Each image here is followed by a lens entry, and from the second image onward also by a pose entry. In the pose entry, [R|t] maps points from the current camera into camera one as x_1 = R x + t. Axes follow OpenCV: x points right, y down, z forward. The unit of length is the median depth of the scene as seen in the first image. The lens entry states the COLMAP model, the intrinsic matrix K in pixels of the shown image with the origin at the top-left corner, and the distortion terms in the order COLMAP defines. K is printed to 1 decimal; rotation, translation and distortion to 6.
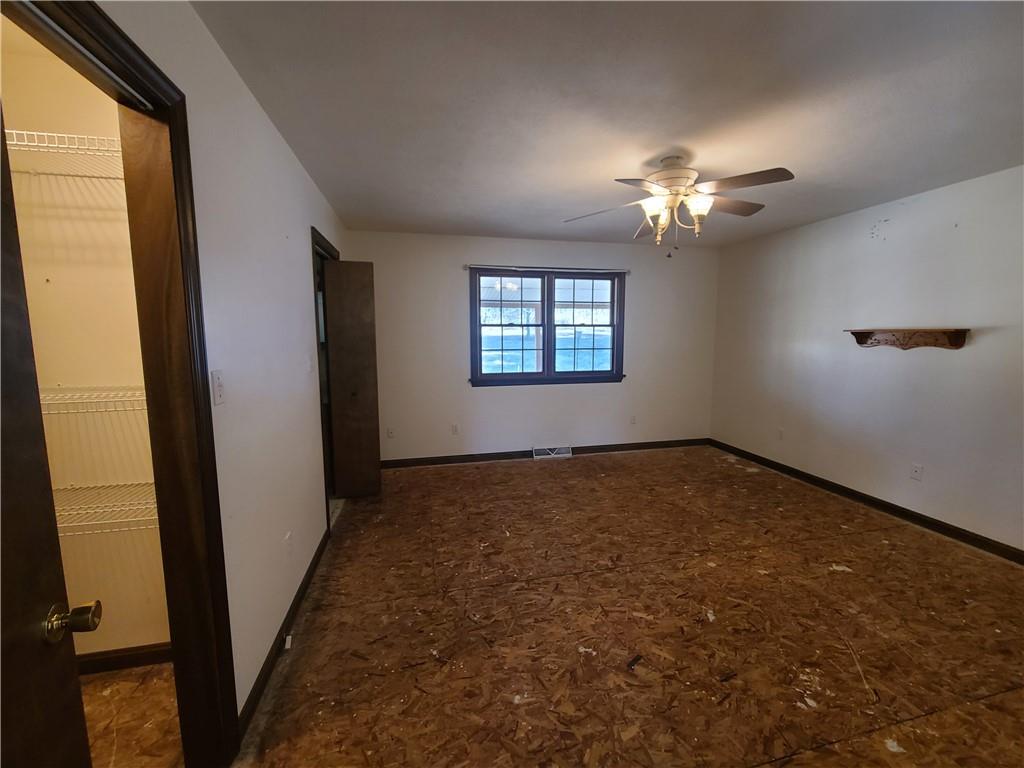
lens RADIAL K [[418.7, 0, 518.2], [0, 418.7, 379.9], [0, 0, 1]] dist [-0.001403, -0.000486]
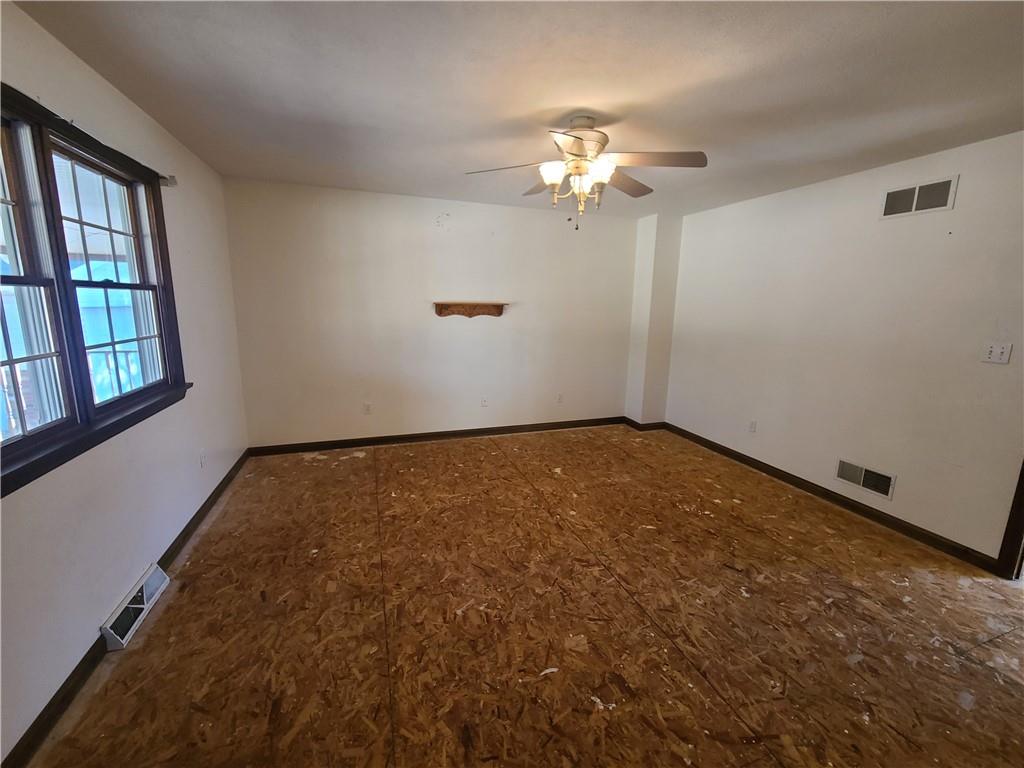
lens RADIAL K [[418.7, 0, 518.2], [0, 418.7, 379.9], [0, 0, 1]] dist [-0.001403, -0.000486]
pose [[-0.106660, -0.183803, 0.977159, -0.518100], [0.089914, 0.976956, 0.193579, -0.137057], [-0.990222, 0.108507, -0.087676, 1.080285]]
